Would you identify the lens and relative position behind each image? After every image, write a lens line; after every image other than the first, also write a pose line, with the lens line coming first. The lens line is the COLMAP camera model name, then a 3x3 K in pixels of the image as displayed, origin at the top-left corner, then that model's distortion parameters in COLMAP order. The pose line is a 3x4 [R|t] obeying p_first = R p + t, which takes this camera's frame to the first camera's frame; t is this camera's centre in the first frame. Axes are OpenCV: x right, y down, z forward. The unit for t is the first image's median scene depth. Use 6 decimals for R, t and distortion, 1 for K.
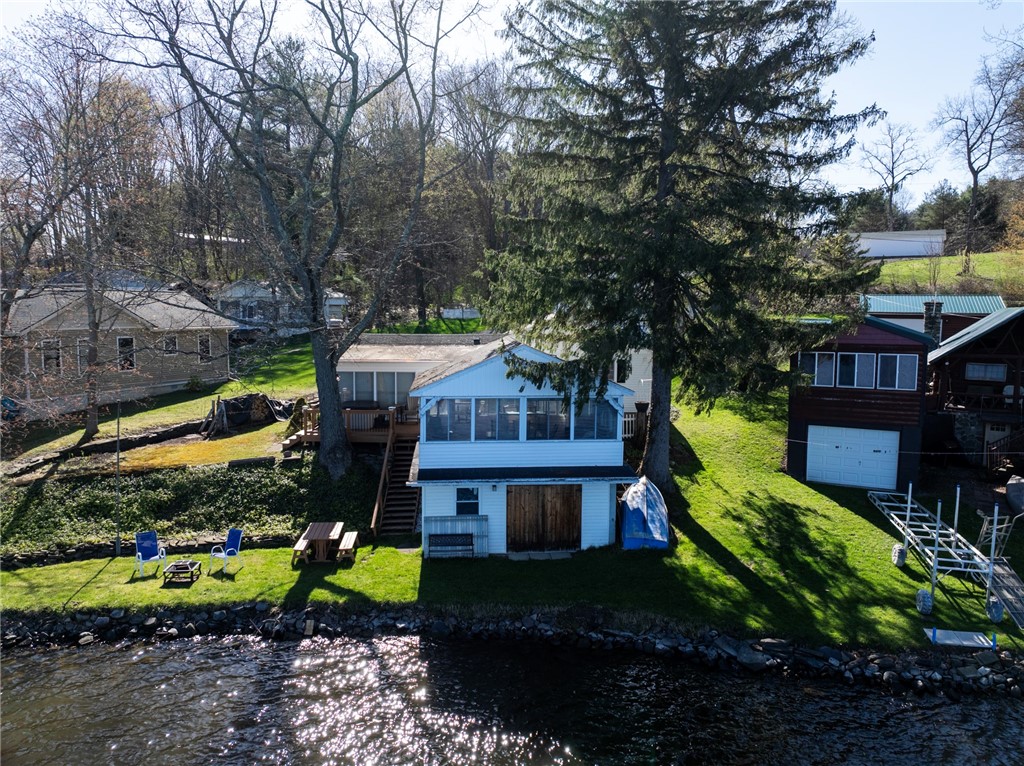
lens RADIAL K [[727.2, 0, 516.9], [0, 727.2, 383.2], [0, 0, 1]] dist [-0.059624, 0.016111]
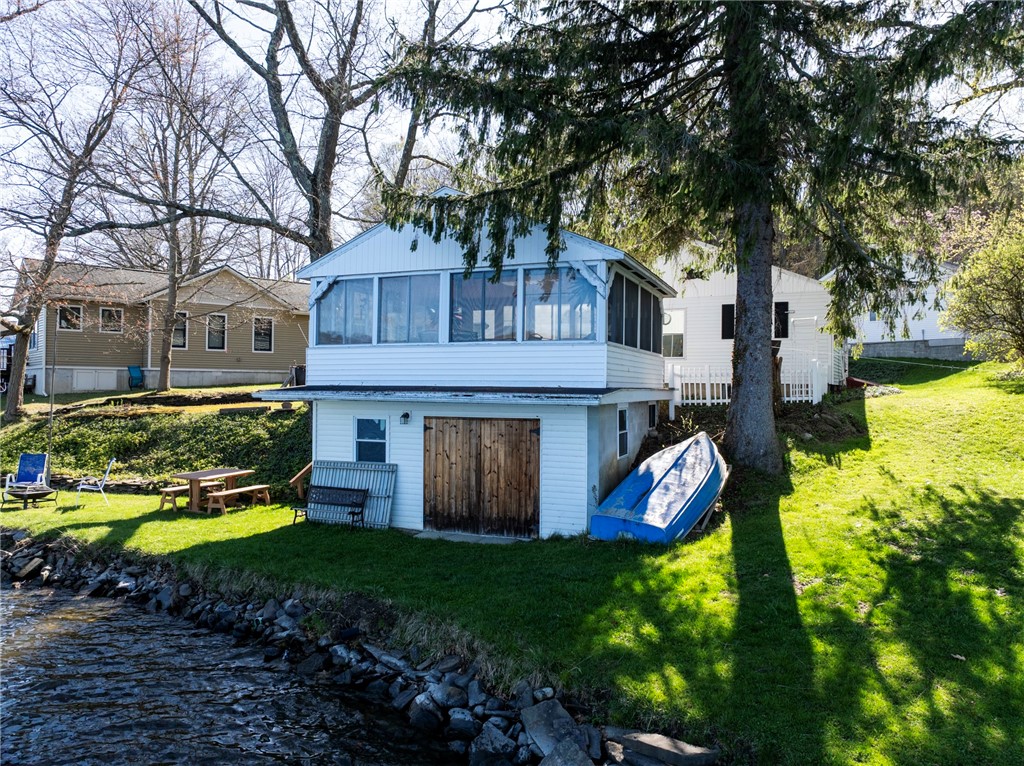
lens RADIAL K [[727.2, 0, 511.1], [0, 727.2, 378.2], [0, 0, 1]] dist [-0.059624, 0.016111]
pose [[0.888443, -0.004575, -0.458965, 0.342043], [-0.047770, 0.993598, -0.102377, 0.169787], [0.456495, 0.112881, 0.882536, 0.487993]]
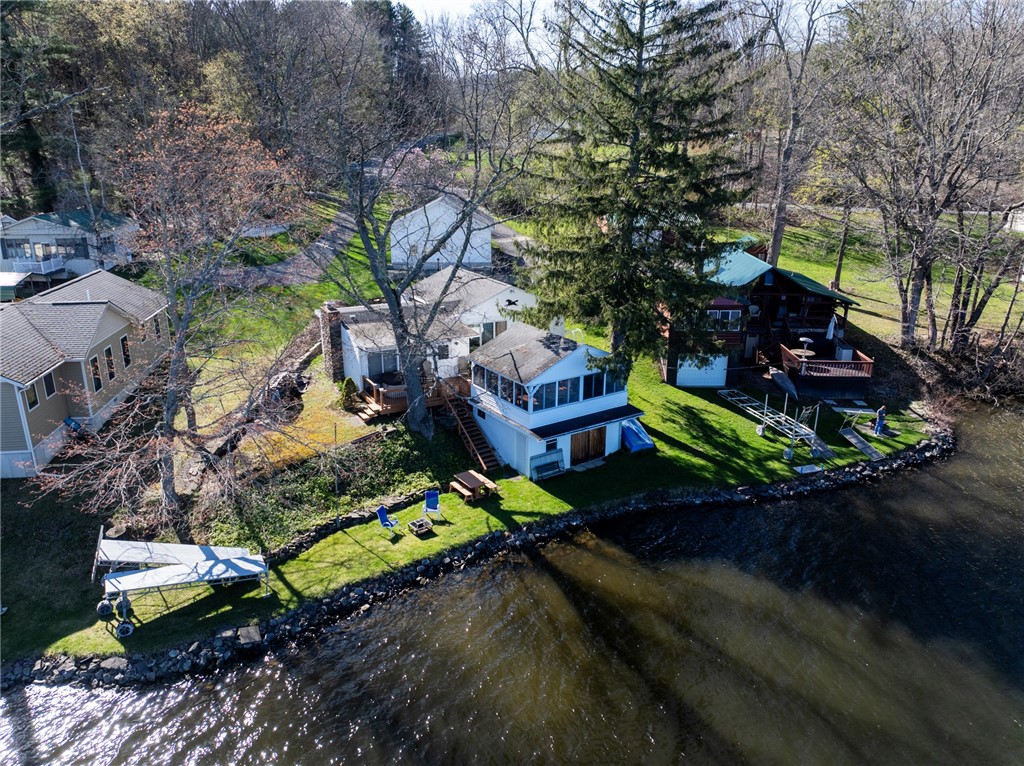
lens RADIAL K [[727.2, 0, 511.3], [0, 727.2, 391.0], [0, 0, 1]] dist [-0.059624, 0.016111]
pose [[0.877357, -0.157659, 0.453198, -0.873248], [0.049654, 0.969241, 0.241053, -0.347433], [-0.477262, -0.188986, 0.858199, -0.328348]]
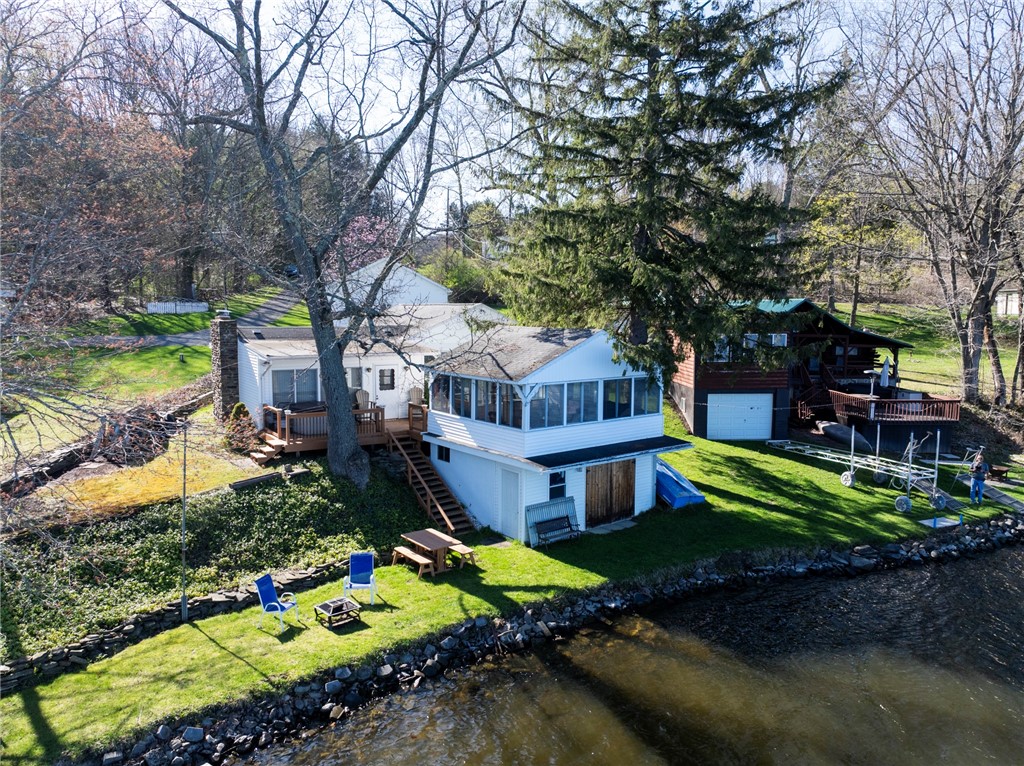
lens RADIAL K [[727.2, 0, 512.7], [0, 727.2, 380.7], [0, 0, 1]] dist [-0.059624, 0.016111]
pose [[0.838433, -0.054969, 0.542225, -0.672731], [0.055067, 0.998354, 0.016061, -0.003279], [-0.542215, 0.016392, 0.840080, 0.179324]]
